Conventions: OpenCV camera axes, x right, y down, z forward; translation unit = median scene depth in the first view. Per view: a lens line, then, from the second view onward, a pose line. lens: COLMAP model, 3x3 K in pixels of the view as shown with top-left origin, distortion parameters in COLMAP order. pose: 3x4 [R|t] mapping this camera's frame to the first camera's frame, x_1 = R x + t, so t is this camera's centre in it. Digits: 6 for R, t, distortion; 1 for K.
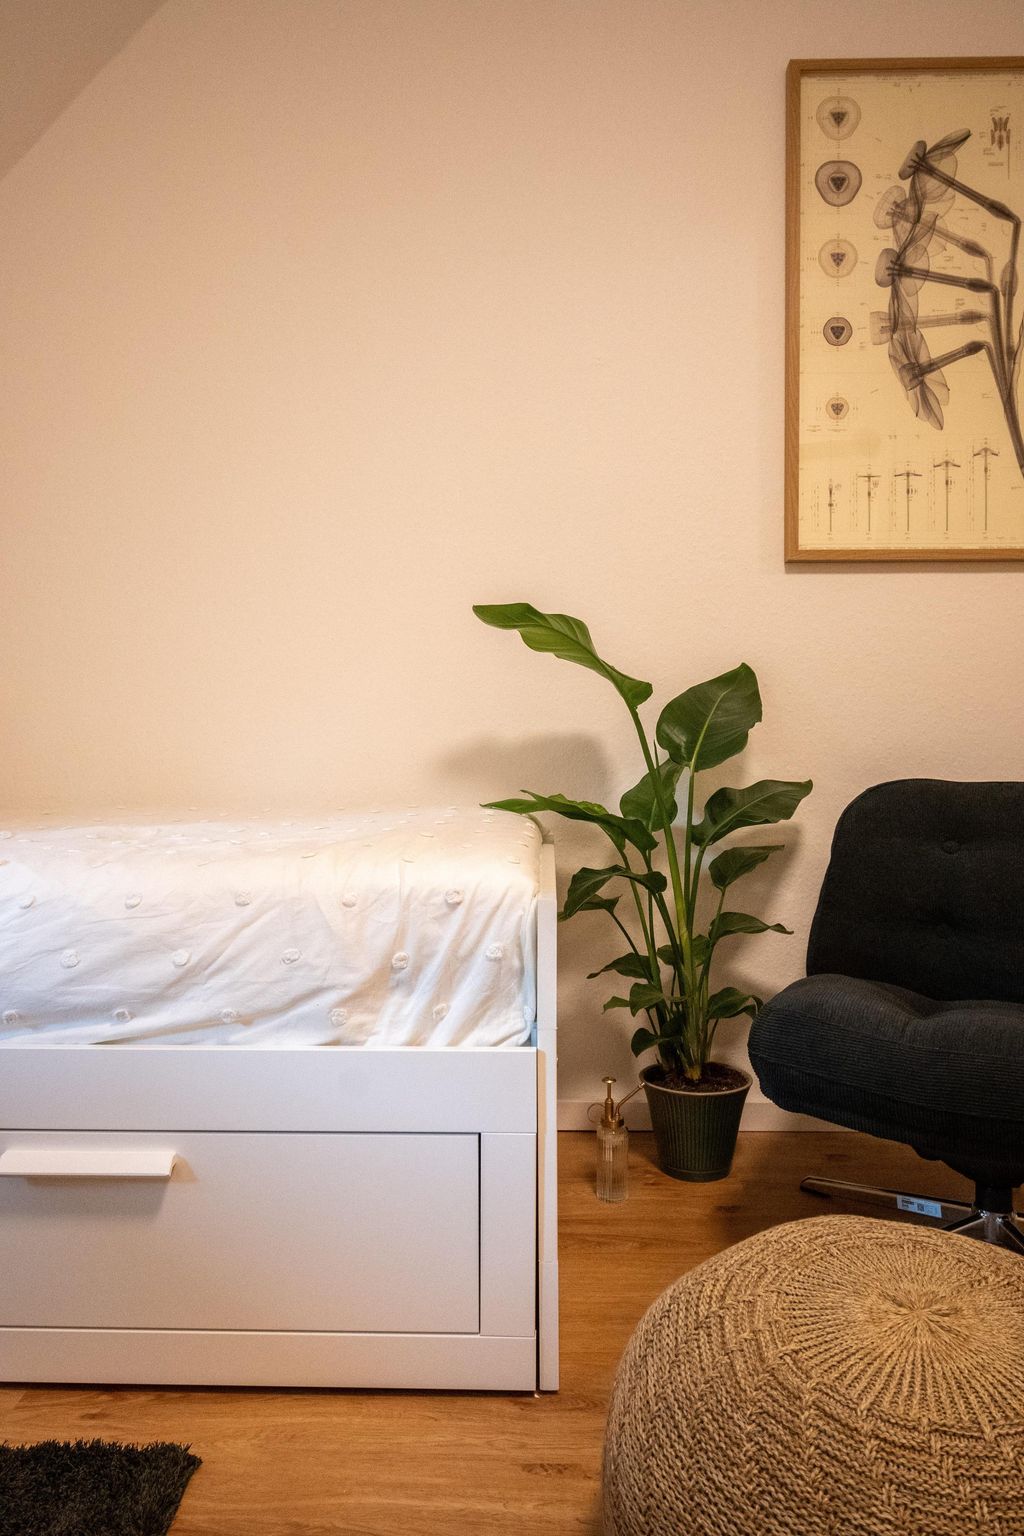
lens RADIAL K [[1151.2, 0, 523.5], [0, 1151.2, 764.5], [0, 0, 1]] dist [0.005040, -0.010607]
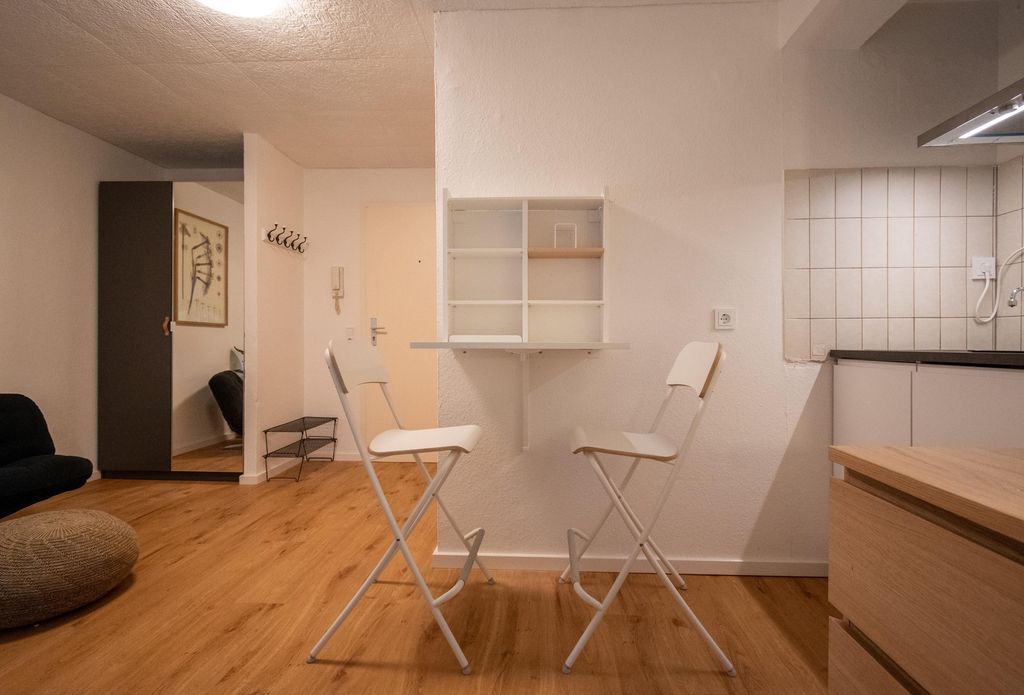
lens RADIAL K [[462.4, 0, 513.4], [0, 462.4, 344.5], [0, 0, 1]] dist [0.000976, -0.000358]
pose [[0.031124, -0.000100, 0.999516, -0.645516], [0.013247, 0.999912, -0.000312, -0.087381], [-0.999428, 0.013250, 0.031123, -0.386822]]
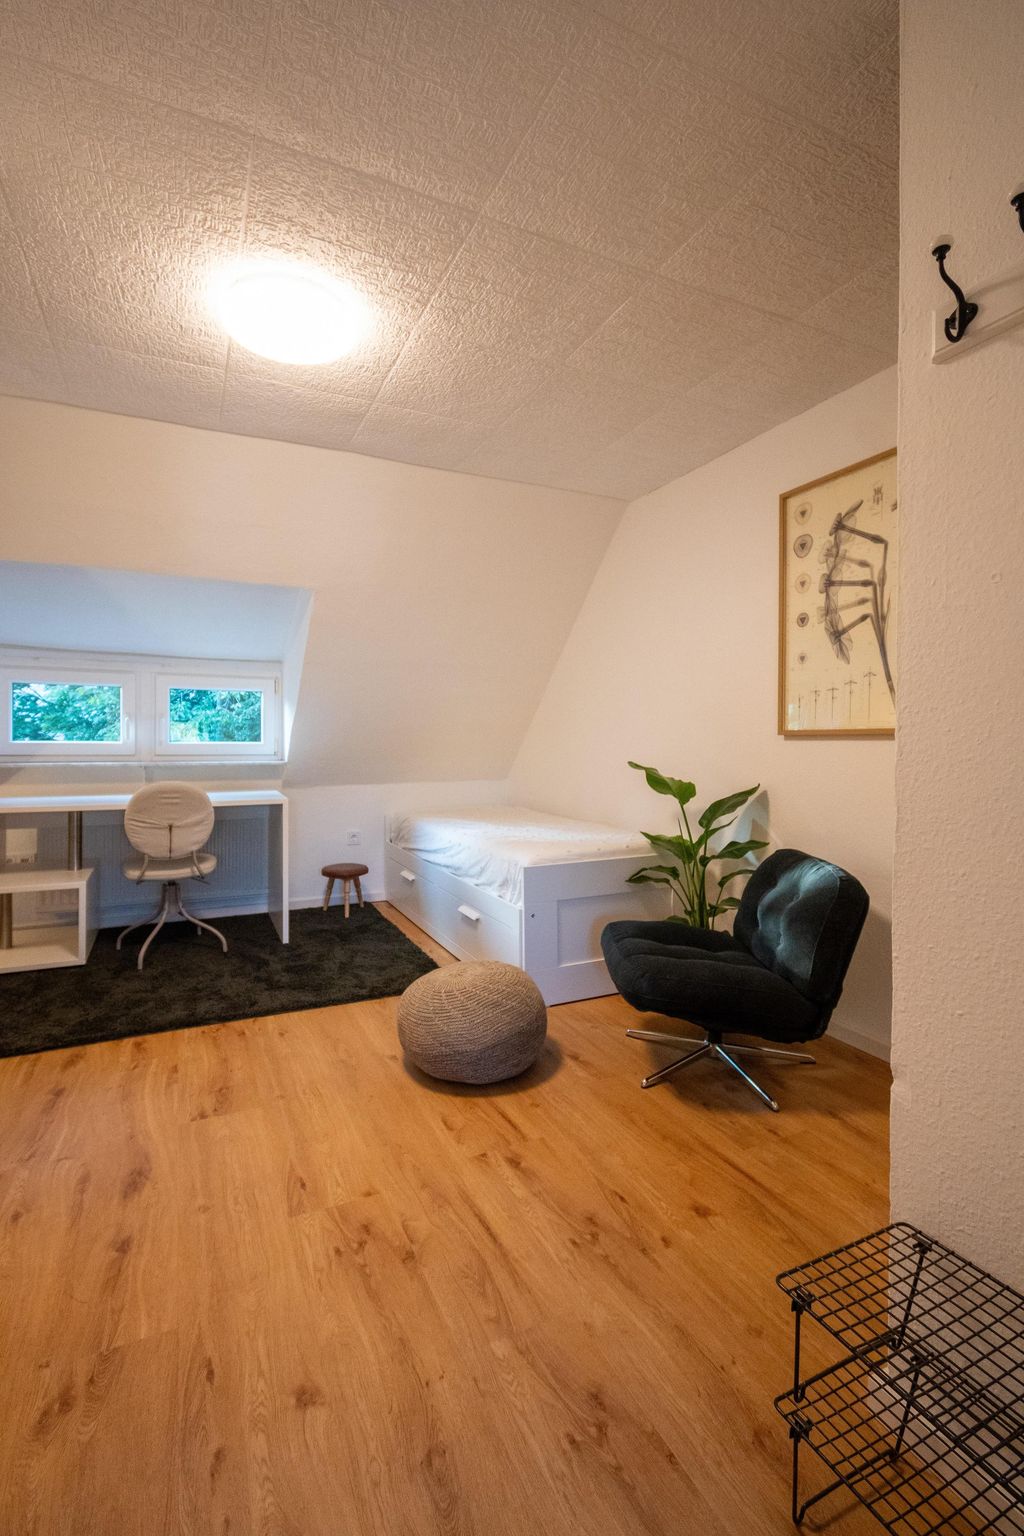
lens RADIAL K [[712.2, 0, 519.6], [0, 712.2, 749.7], [0, 0, 1]] dist [0.011310, -0.005142]
pose [[0.455066, 0.017077, -0.890294, 1.271254], [-0.019271, 0.999771, 0.009327, -0.169122], [0.890249, 0.012913, 0.455291, 0.004052]]
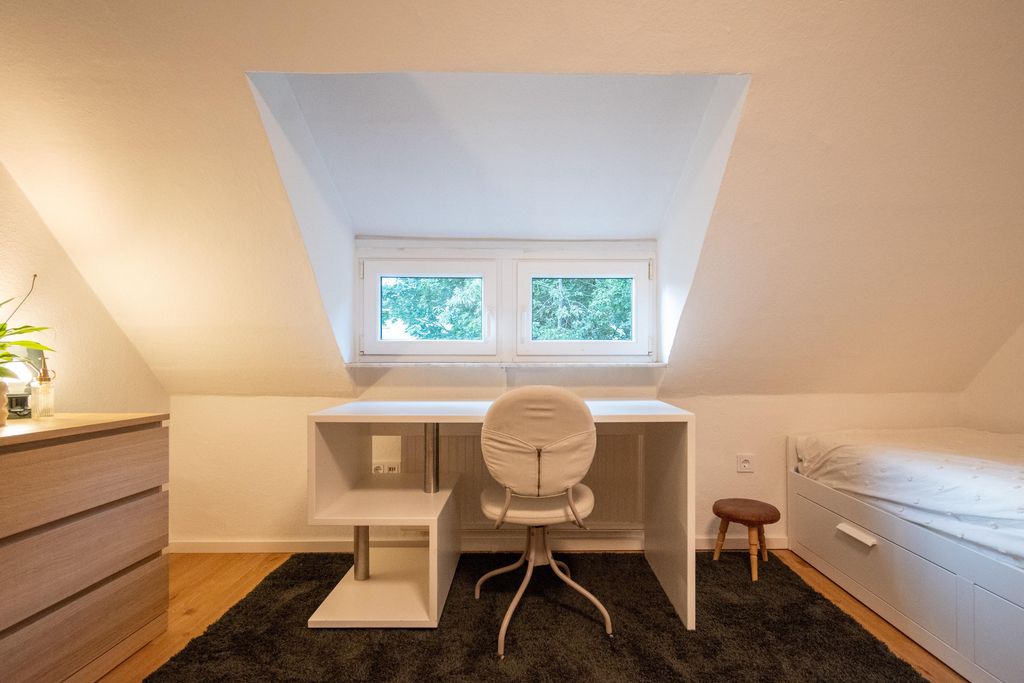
lens RADIAL K [[497.6, 0, 529.6], [0, 497.6, 362.6], [0, 0, 1]] dist [0.000567, -0.000110]
pose [[0.037120, 0.007763, -0.999281, 0.215915], [-0.014159, 0.999874, 0.007241, -0.106725], [0.999211, 0.013880, 0.037225, -0.007544]]
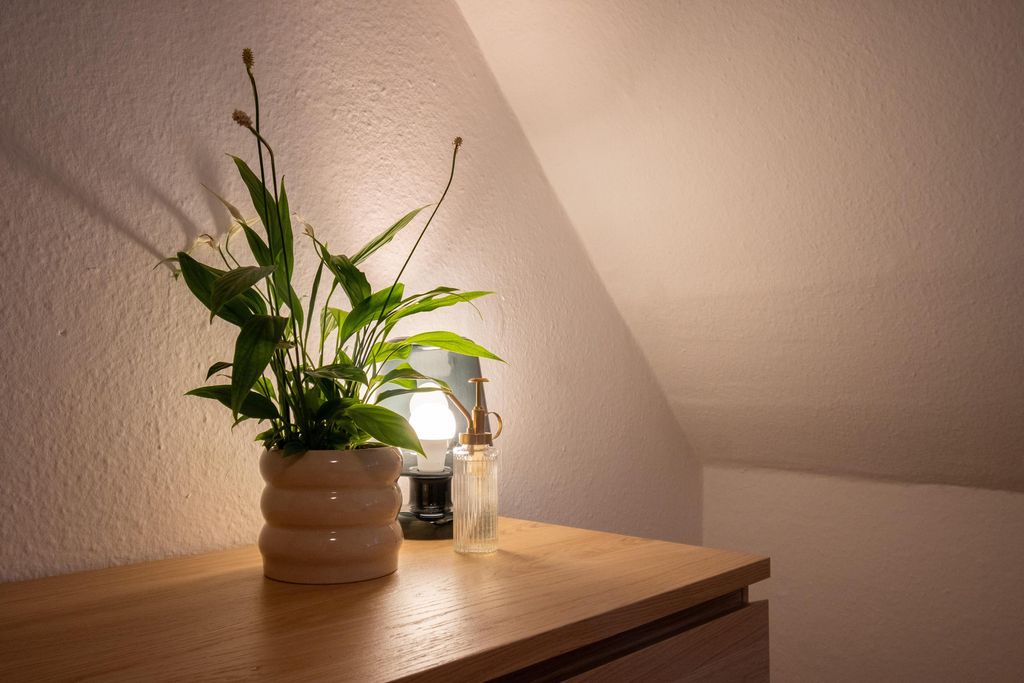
lens RADIAL K [[767.5, 0, 512.0], [0, 767.5, 341.5], [0, 0, 1]] dist [0.005040, -0.010607]
pose [[-0.661885, -0.028038, -0.749081, -0.273853], [-0.019374, 0.999606, -0.020296, -0.110716], [0.749355, 0.001080, -0.662168, -0.433922]]
